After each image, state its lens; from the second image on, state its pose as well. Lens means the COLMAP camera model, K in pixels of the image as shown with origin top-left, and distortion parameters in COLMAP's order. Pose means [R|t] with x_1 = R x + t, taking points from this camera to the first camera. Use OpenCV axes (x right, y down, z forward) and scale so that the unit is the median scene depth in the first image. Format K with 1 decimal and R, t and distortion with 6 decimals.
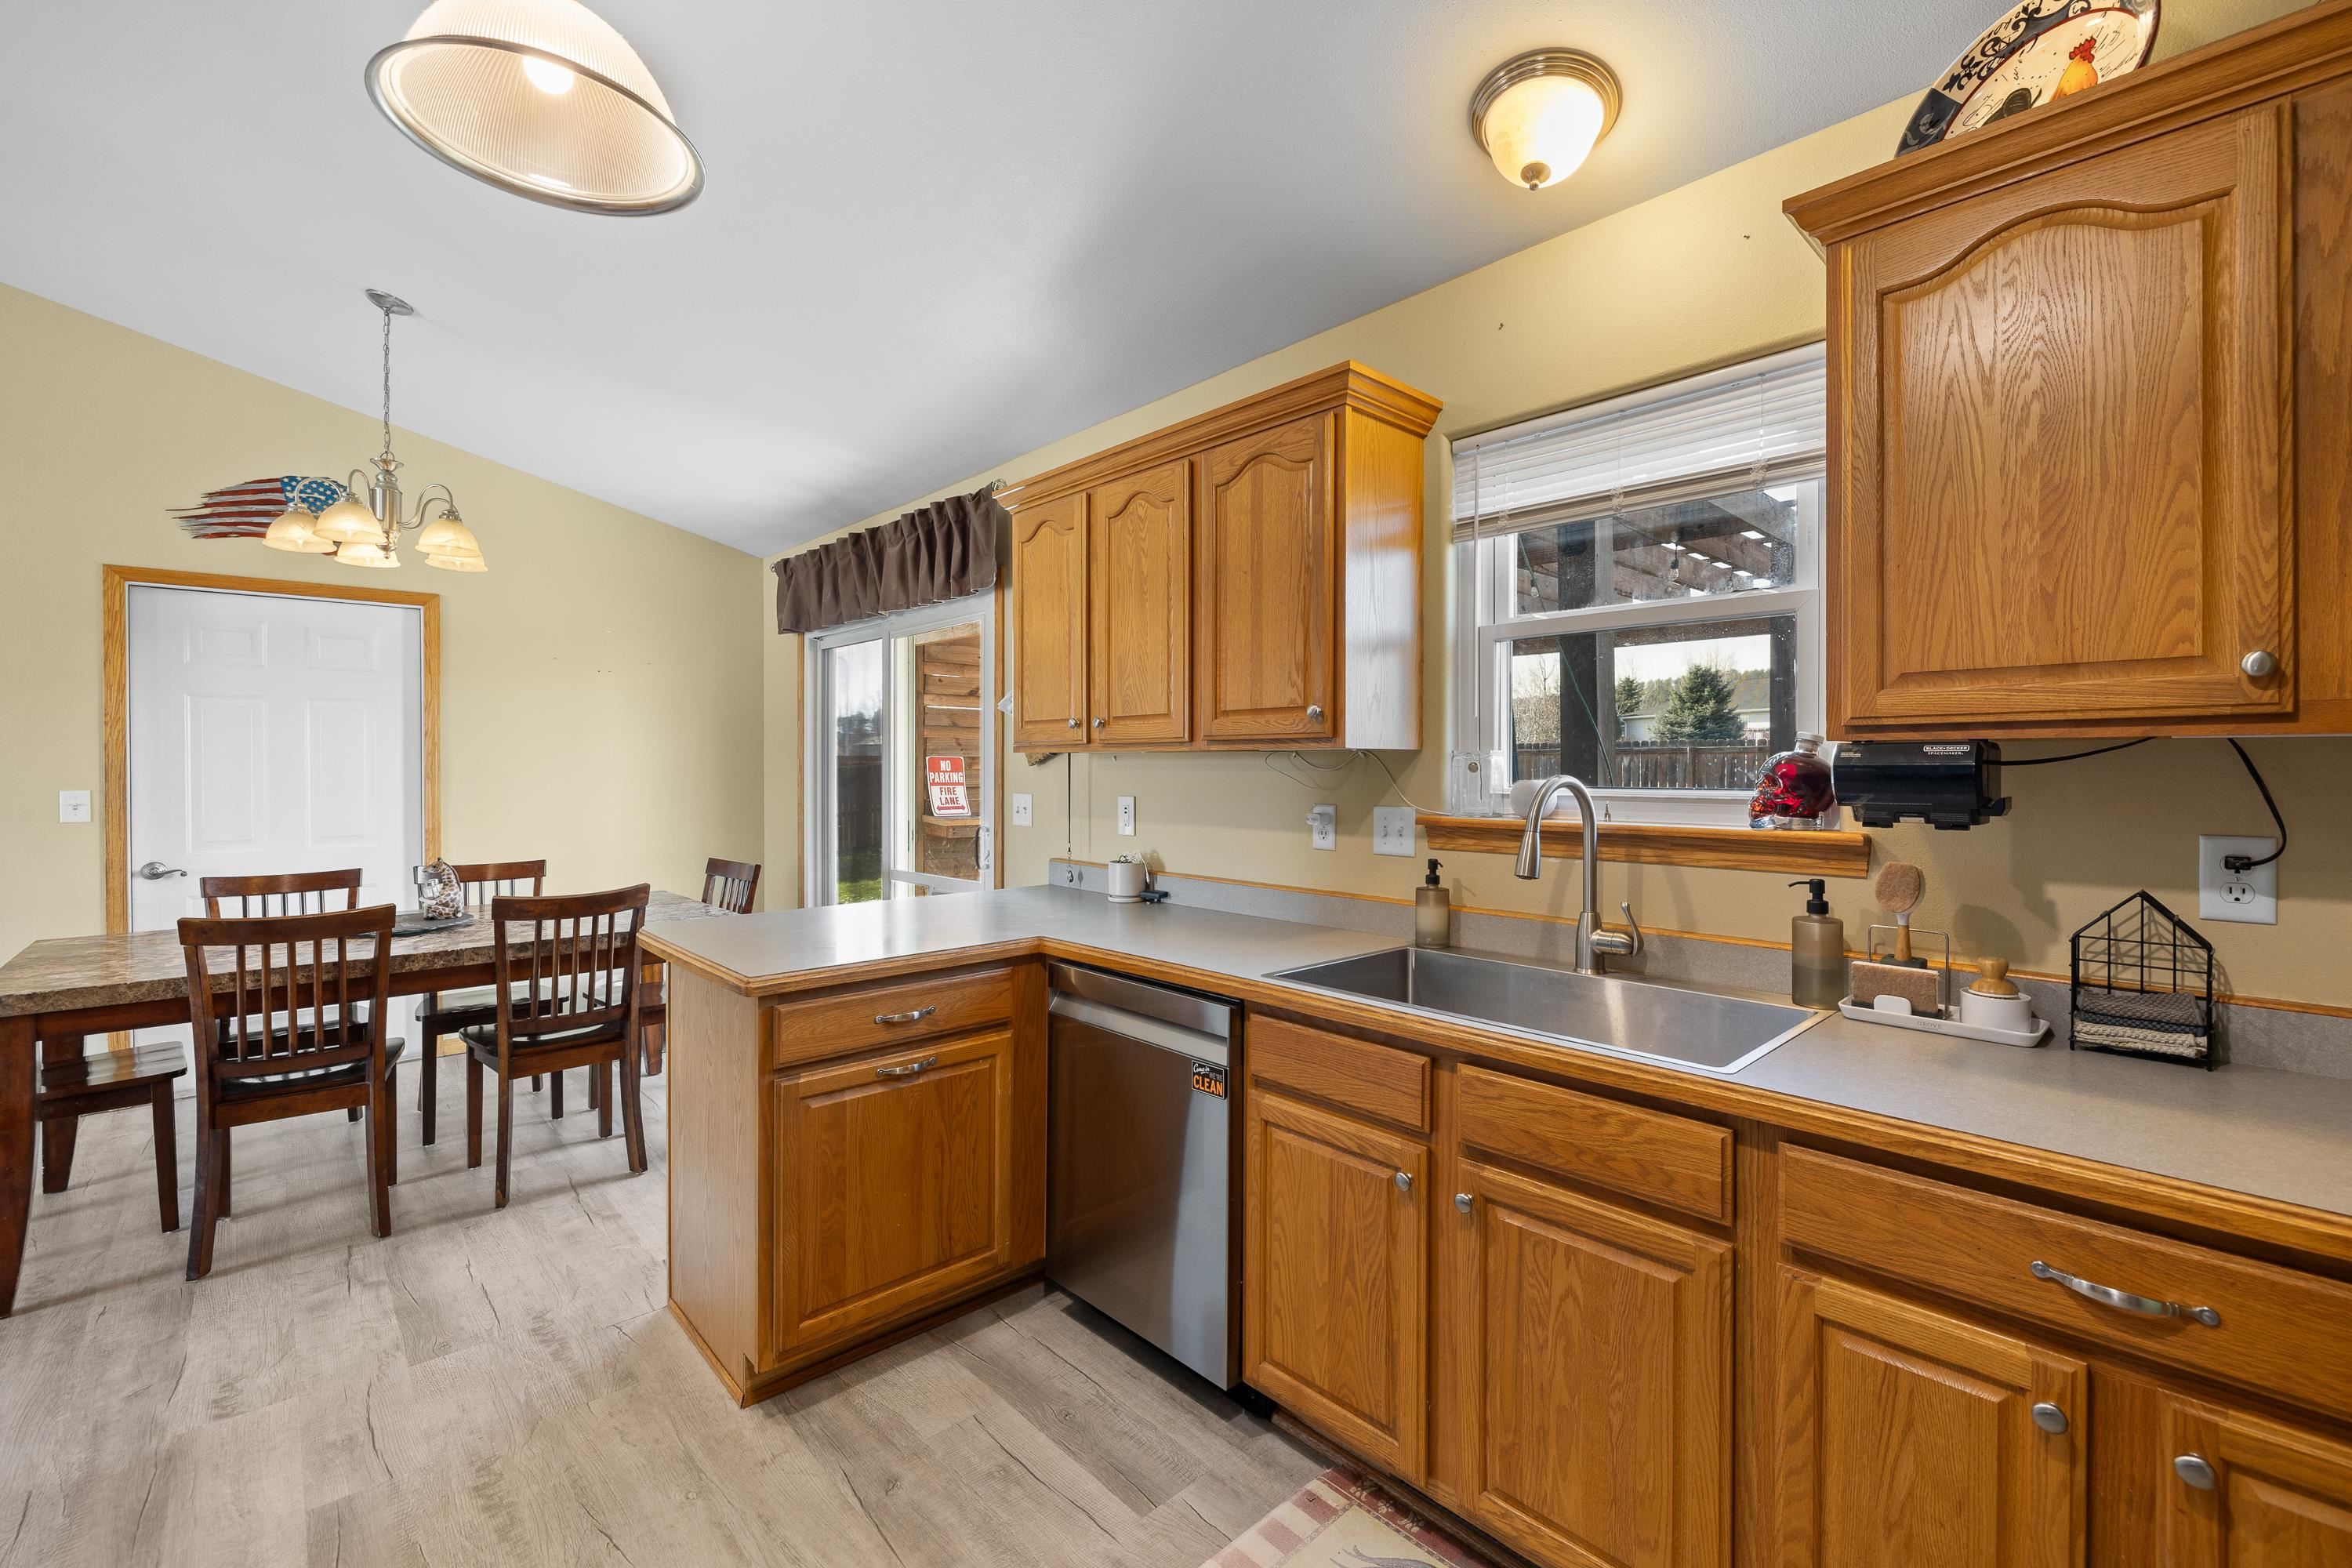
lens RADIAL K [[982.5, 0, 1192.8], [0, 982.5, 771.2], [0, 0, 1]] dist [-0.002716, -0.001857]
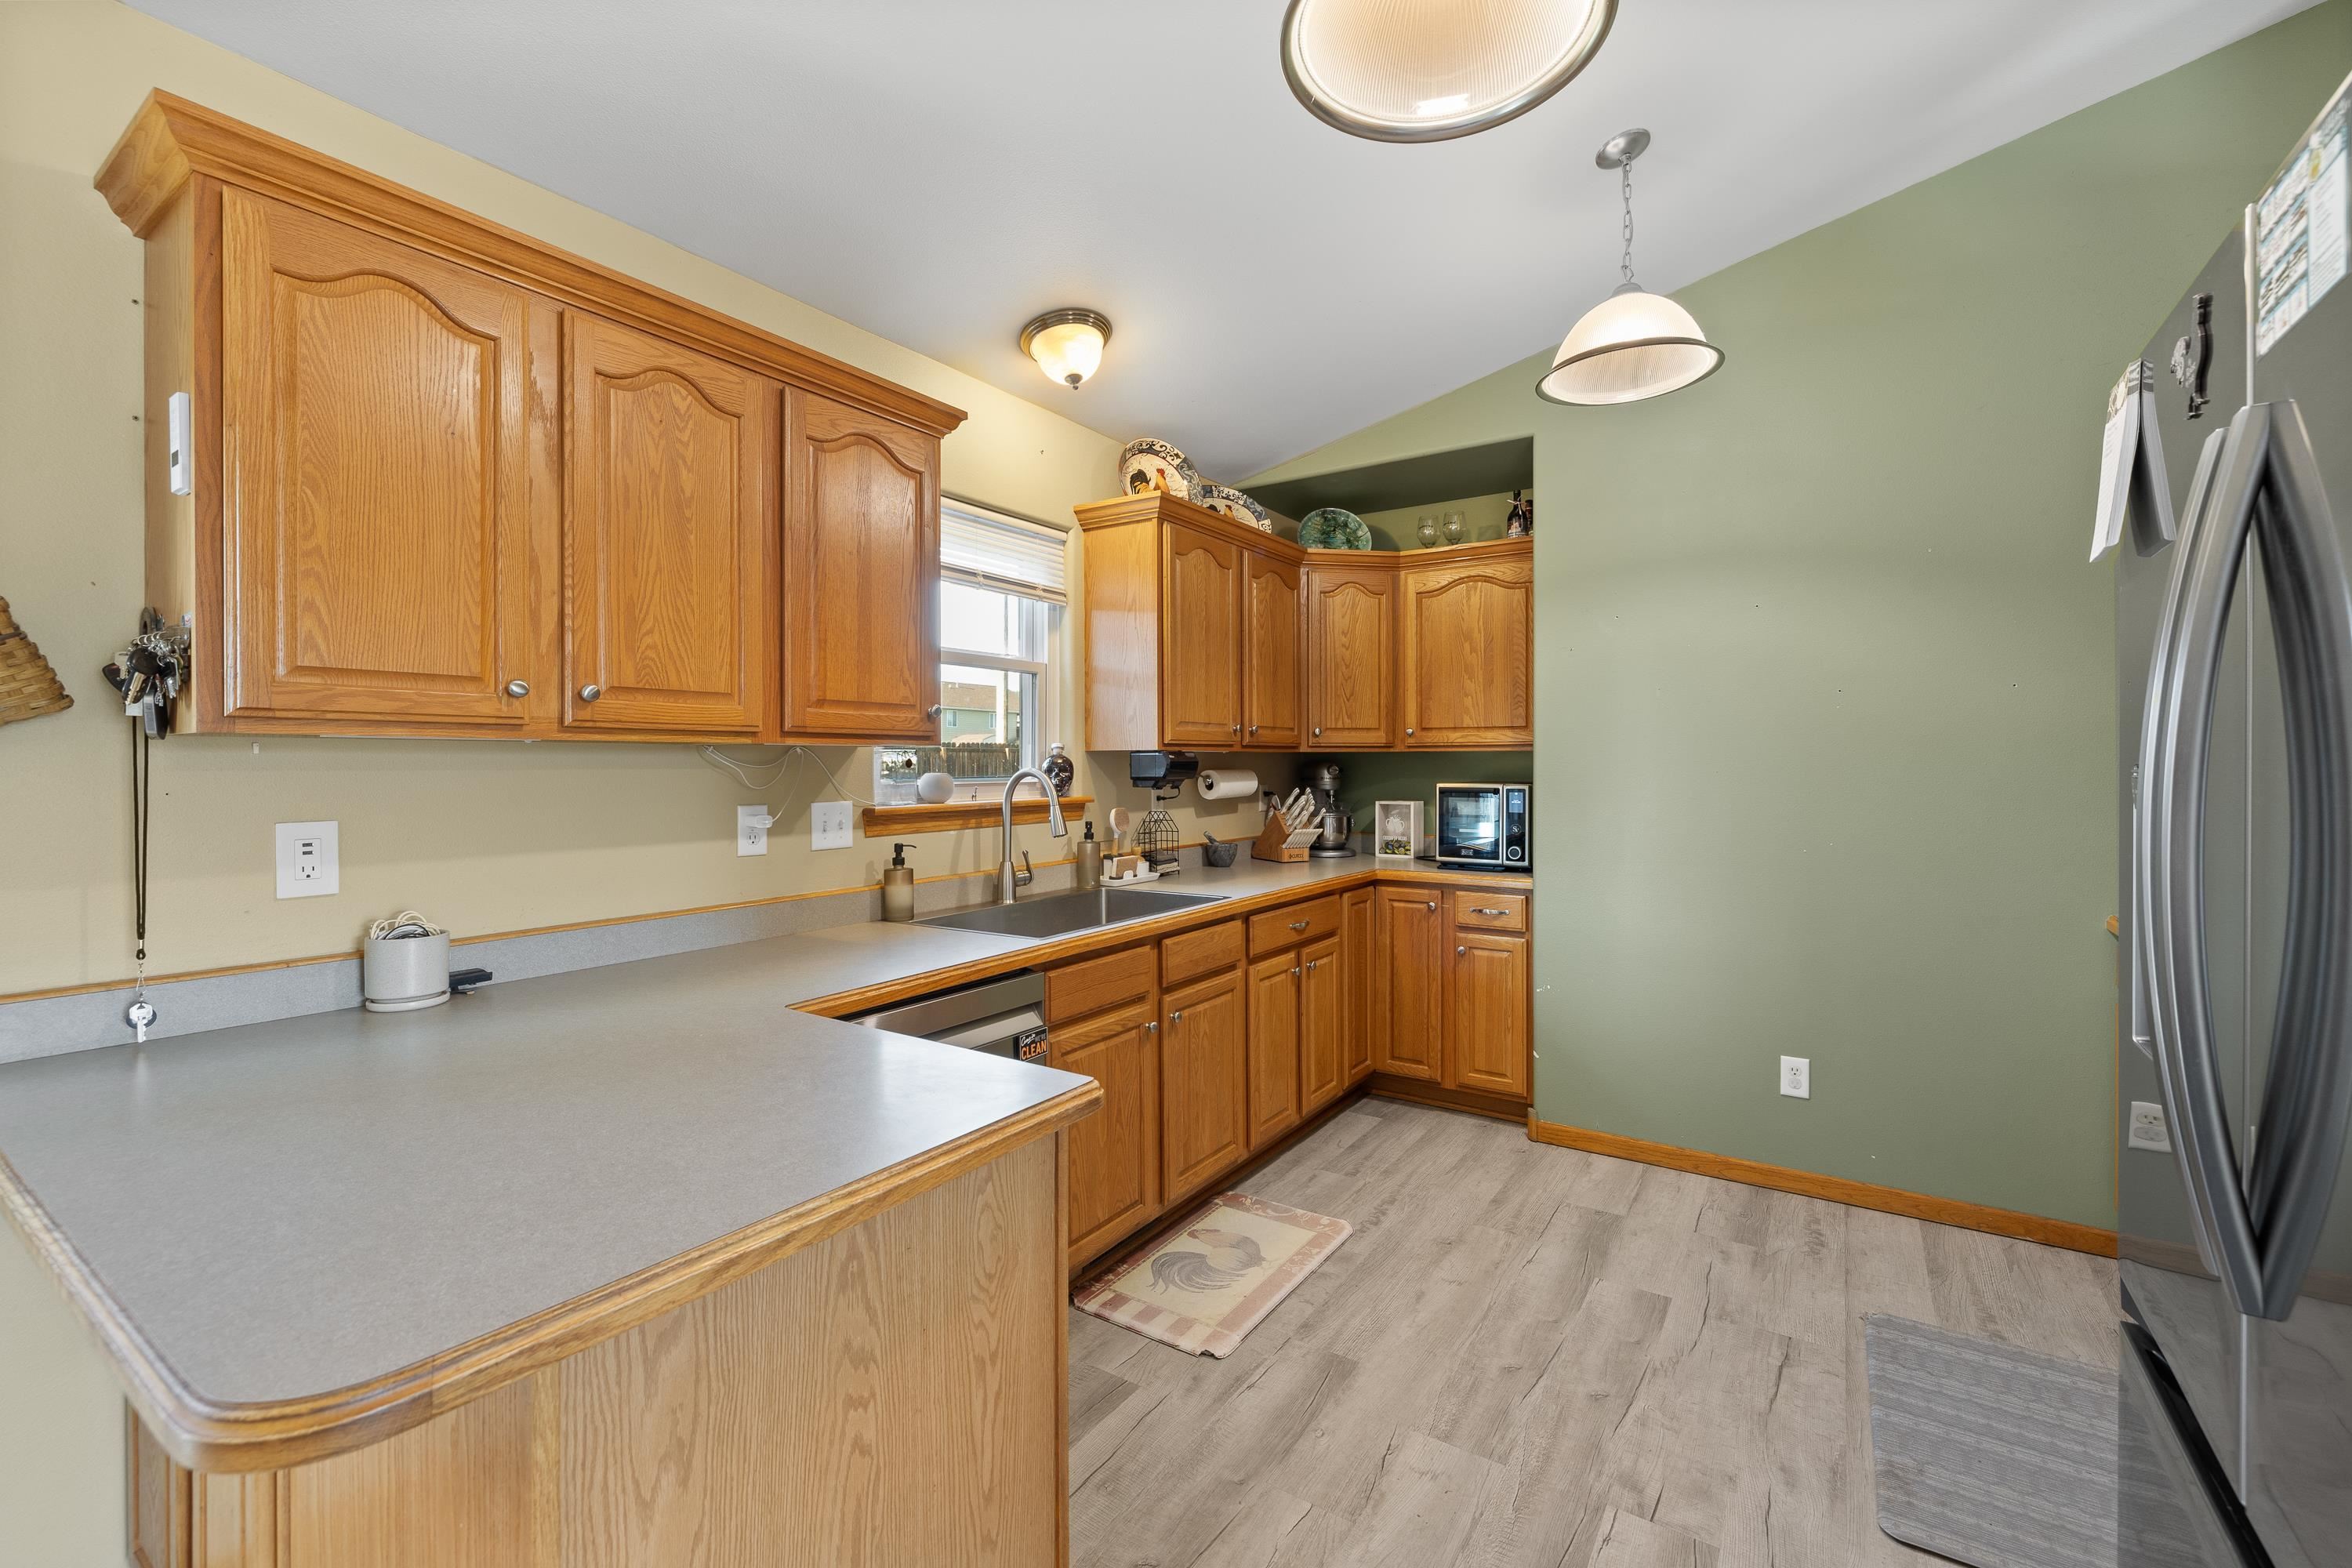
lens RADIAL K [[982.5, 0, 1187.0], [0, 982.5, 768.2], [0, 0, 1]] dist [-0.002716, -0.001857]
pose [[-0.221633, -0.005787, 0.975113, -0.491660], [0.007335, 0.999944, 0.007602, -0.002344], [-0.975102, 0.008837, -0.221579, 0.479698]]
